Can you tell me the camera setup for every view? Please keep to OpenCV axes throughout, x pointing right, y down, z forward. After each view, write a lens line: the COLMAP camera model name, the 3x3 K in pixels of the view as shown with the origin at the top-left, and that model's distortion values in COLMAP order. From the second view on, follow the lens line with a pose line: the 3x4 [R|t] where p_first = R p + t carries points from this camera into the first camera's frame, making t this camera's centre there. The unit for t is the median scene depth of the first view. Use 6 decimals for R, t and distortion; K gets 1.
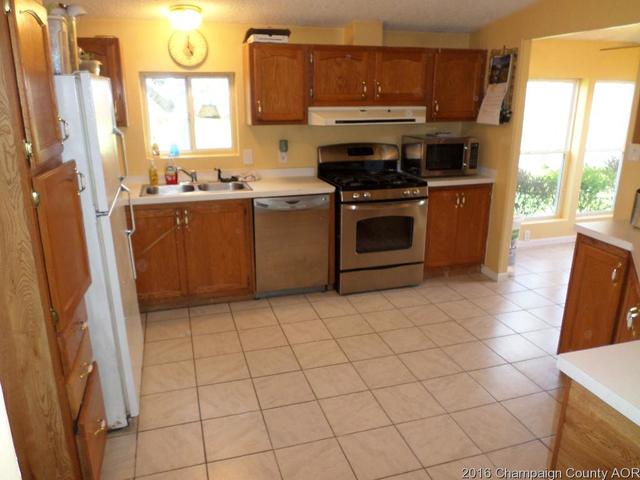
lens RADIAL K [[479.6, 0, 318.9], [0, 479.6, 241.2], [0, 0, 1]] dist [-0.024774, 0.002025]
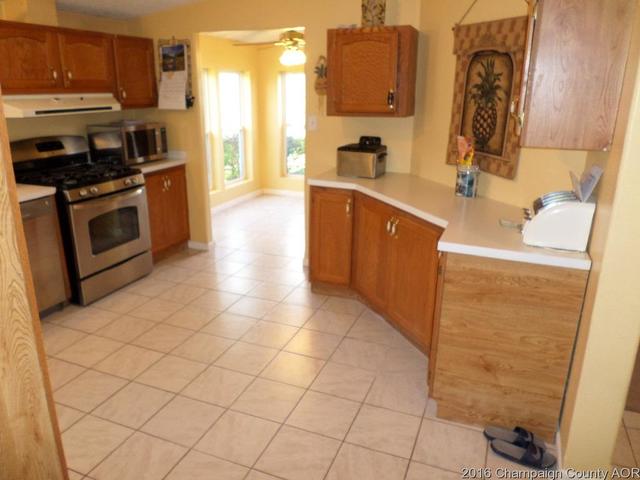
lens RADIAL K [[479.6, 0, 319.5], [0, 479.6, 237.8], [0, 0, 1]] dist [-0.024774, 0.002025]
pose [[0.627967, -0.230015, 0.743472, -0.312959], [0.220956, 0.968707, 0.113069, -0.014918], [-0.746215, 0.093271, 0.659139, 0.078474]]
